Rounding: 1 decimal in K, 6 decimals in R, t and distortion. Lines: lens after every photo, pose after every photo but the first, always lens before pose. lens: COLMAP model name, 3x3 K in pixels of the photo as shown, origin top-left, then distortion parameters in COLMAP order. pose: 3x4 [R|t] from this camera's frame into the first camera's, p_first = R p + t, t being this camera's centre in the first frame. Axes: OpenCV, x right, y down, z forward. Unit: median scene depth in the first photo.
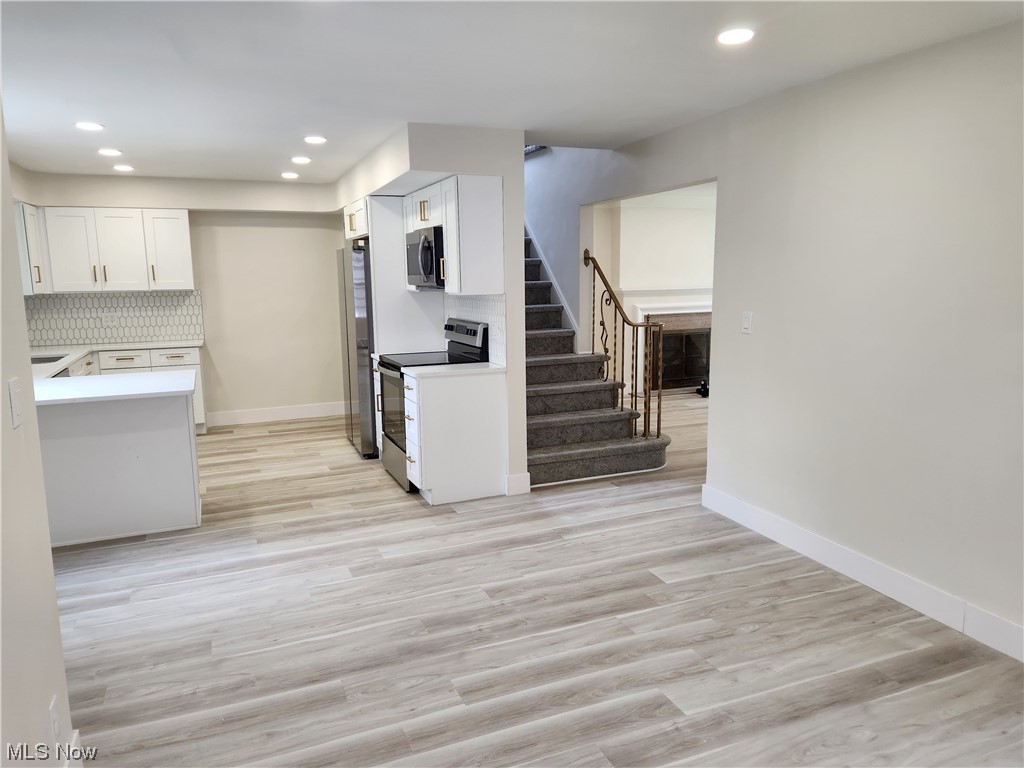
lens RADIAL K [[707.2, 0, 512.0], [0, 707.2, 384.0], [0, 0, 1]] dist [0.069510, -0.003857]
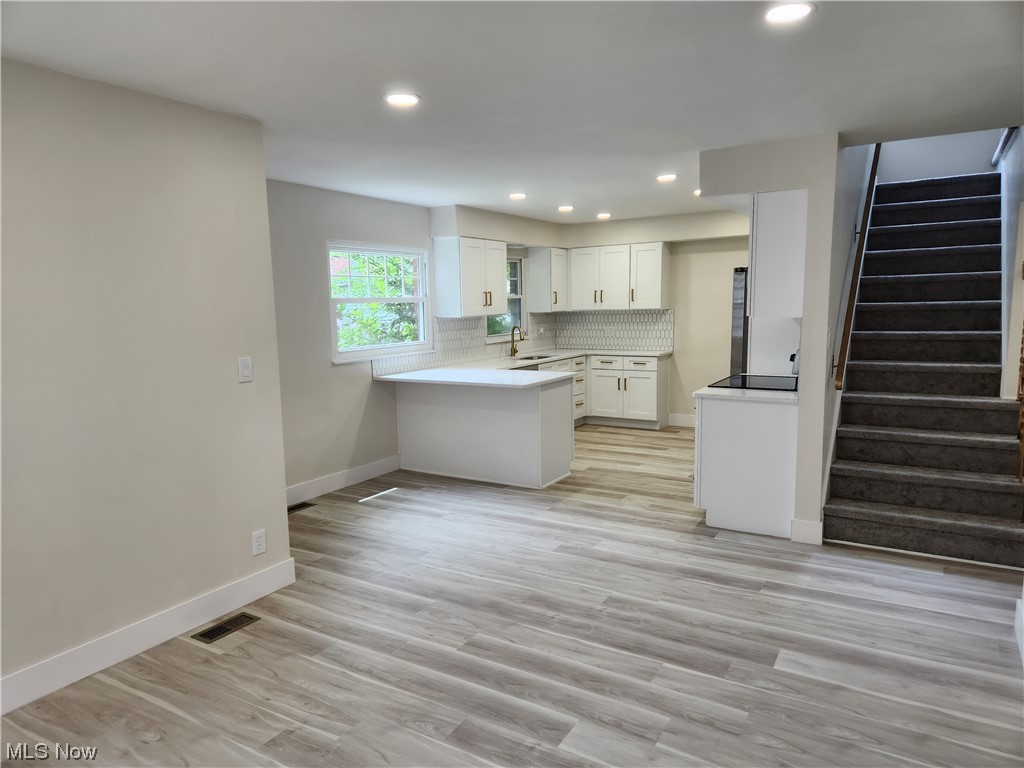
lens RADIAL K [[679.0, 0, 510.0], [0, 679.0, 399.3], [0, 0, 1]] dist [0.050986, -0.004721]
pose [[0.592654, 0.120272, -0.796427, 0.501437], [-0.115821, 0.991238, 0.063504, -0.038407], [0.797086, 0.054607, 0.601391, 0.193886]]
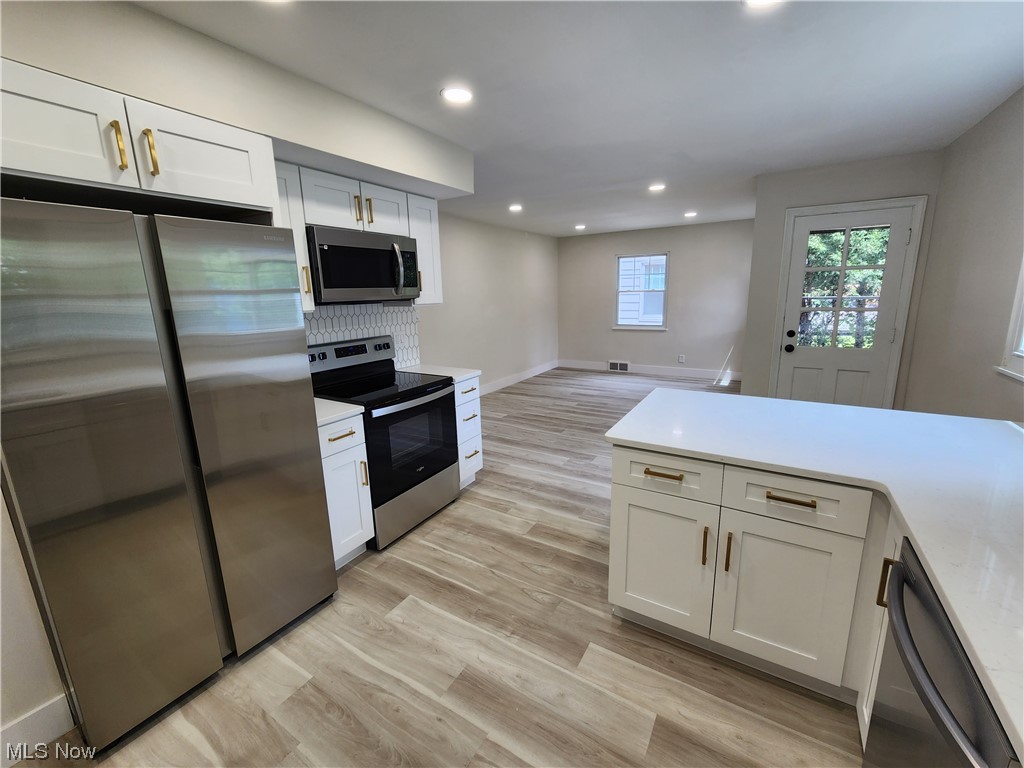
lens RADIAL K [[420.5, 0, 513.7], [0, 420.5, 378.5], [0, 0, 1]] dist [-0.004782, -0.000110]
pose [[-0.588266, -0.138044, 0.796798, -0.734573], [0.156944, 0.947098, 0.279953, -0.191446], [-0.793292, 0.289739, -0.535481, 1.352082]]
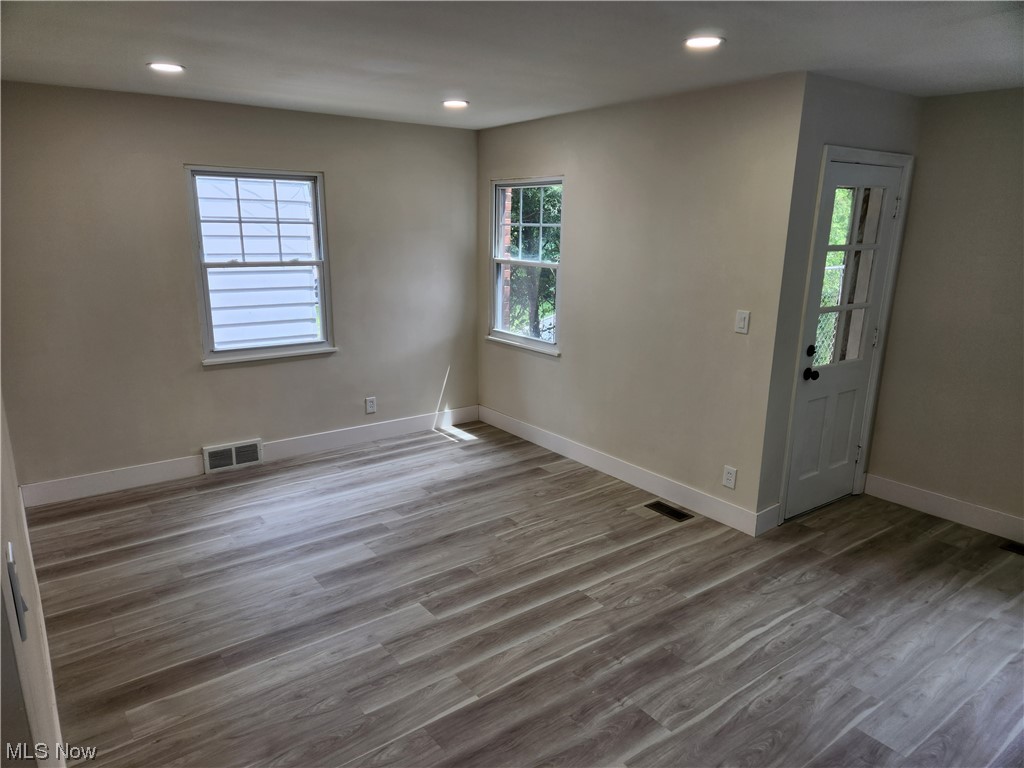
lens RADIAL K [[679.0, 0, 510.0], [0, 679.0, 399.3], [0, 0, 1]] dist [0.050986, -0.004721]
pose [[-0.969119, 0.063635, -0.238242, 0.198632], [-0.038113, 0.915867, 0.399668, -0.227293], [0.243631, 0.396406, -0.885159, 1.125286]]
